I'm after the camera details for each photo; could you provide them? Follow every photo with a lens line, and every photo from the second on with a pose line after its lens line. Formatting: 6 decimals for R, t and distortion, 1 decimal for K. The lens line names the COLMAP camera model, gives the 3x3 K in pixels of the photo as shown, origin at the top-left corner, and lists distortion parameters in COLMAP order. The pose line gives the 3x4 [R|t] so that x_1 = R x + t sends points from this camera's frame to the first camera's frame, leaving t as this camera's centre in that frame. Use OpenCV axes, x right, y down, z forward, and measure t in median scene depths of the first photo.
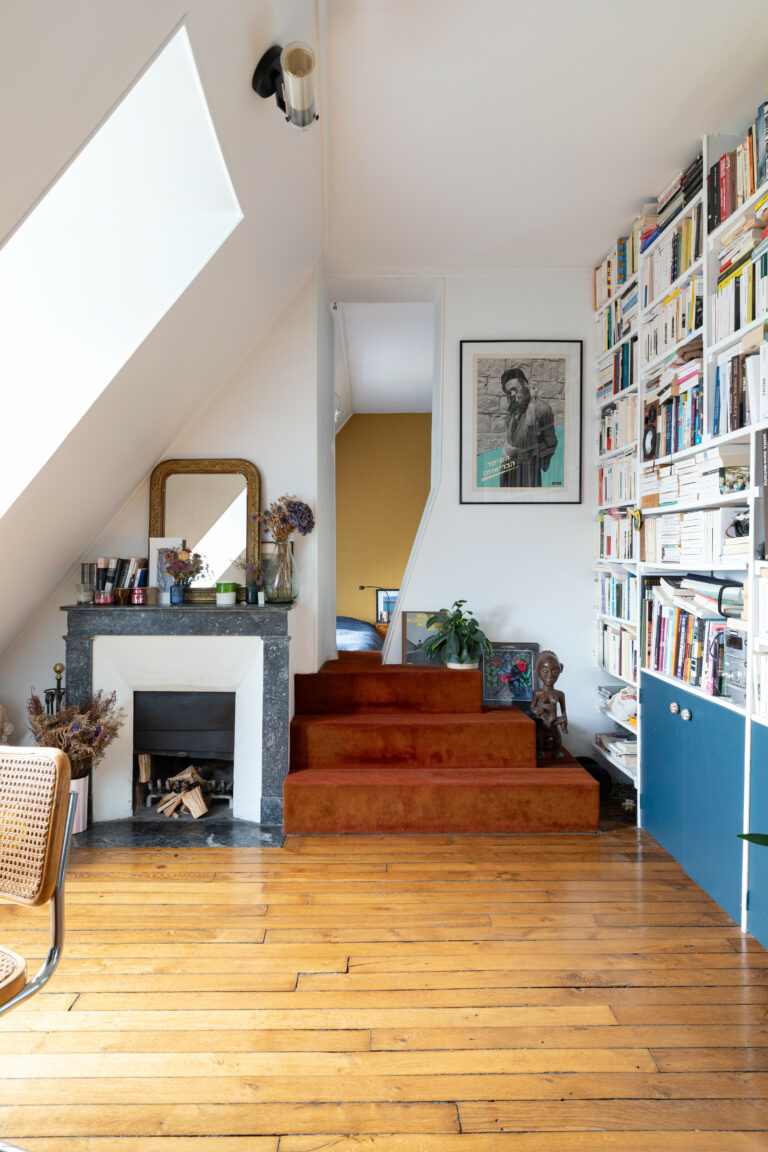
lens RADIAL K [[772.9, 0, 378.2], [0, 772.9, 571.6], [0, 0, 1]] dist [0.001959, 0.000171]
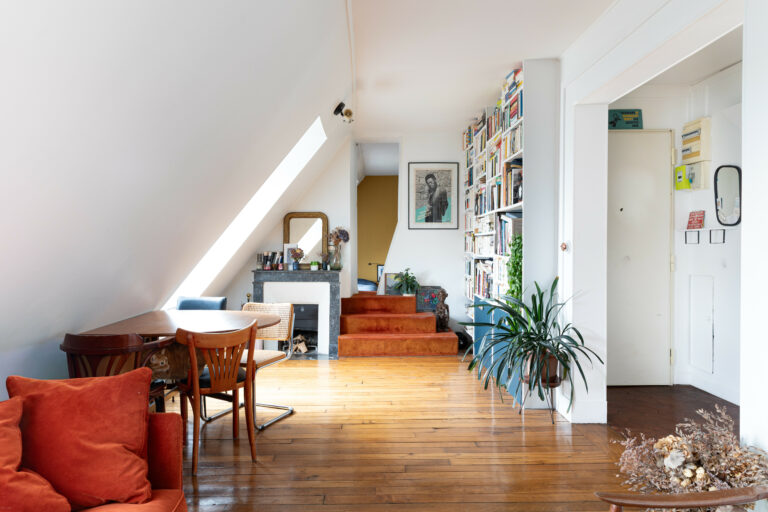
lens RADIAL K [[515.3, 0, 388.3], [0, 515.3, 257.1], [0, 0, 1]] dist [0.001959, 0.000171]
pose [[0.999964, 0.000253, 0.008505, 0.030874], [-0.000293, 0.999989, 0.004712, -0.008019], [-0.008504, -0.004715, 0.999953, -0.692169]]
